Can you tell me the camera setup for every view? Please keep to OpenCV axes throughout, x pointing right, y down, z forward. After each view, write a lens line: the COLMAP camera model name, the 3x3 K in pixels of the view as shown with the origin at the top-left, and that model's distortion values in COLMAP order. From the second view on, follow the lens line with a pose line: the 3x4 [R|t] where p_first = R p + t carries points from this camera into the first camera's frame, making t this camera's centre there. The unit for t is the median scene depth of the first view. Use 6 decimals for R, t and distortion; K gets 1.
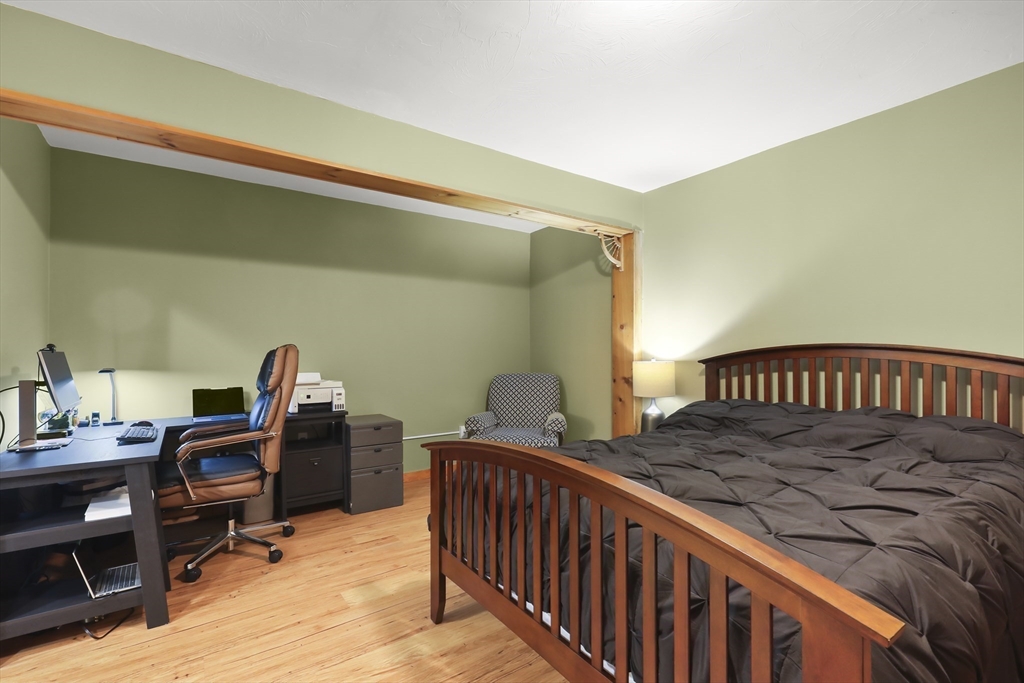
lens RADIAL K [[461.9, 0, 512.2], [0, 461.9, 345.2], [0, 0, 1]] dist [0.001465, 0.000436]
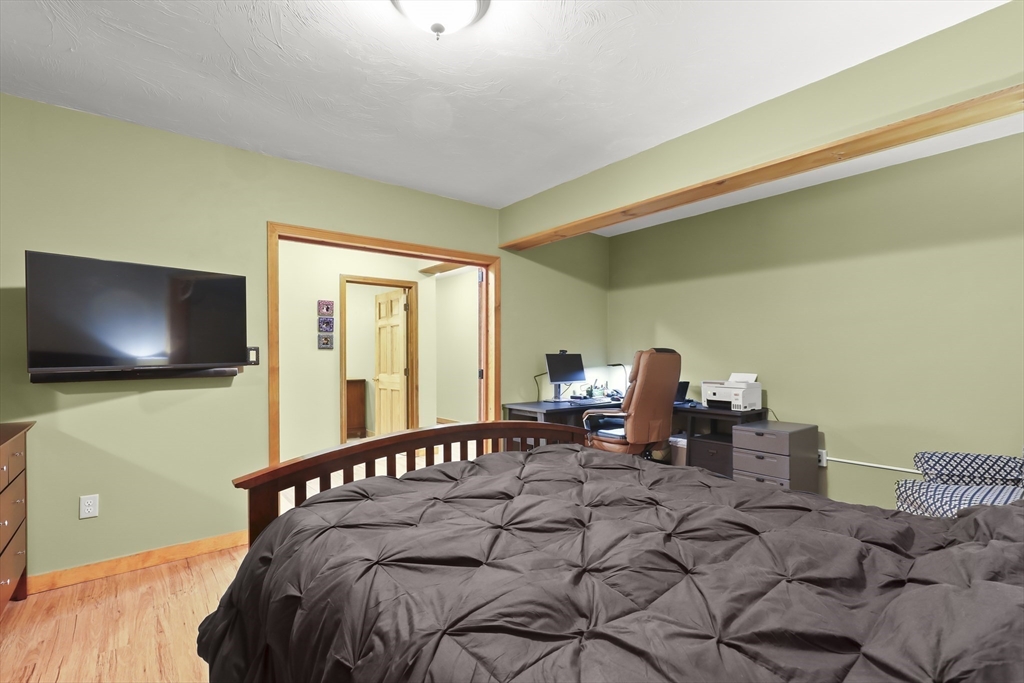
lens RADIAL K [[461.9, 0, 512.3], [0, 461.9, 347.7], [0, 0, 1]] dist [0.001465, 0.000436]
pose [[0.087647, -0.008165, -0.996118, 0.627512], [0.013776, 0.999881, -0.006984, 0.000851], [0.996056, -0.013110, 0.087749, 0.418112]]
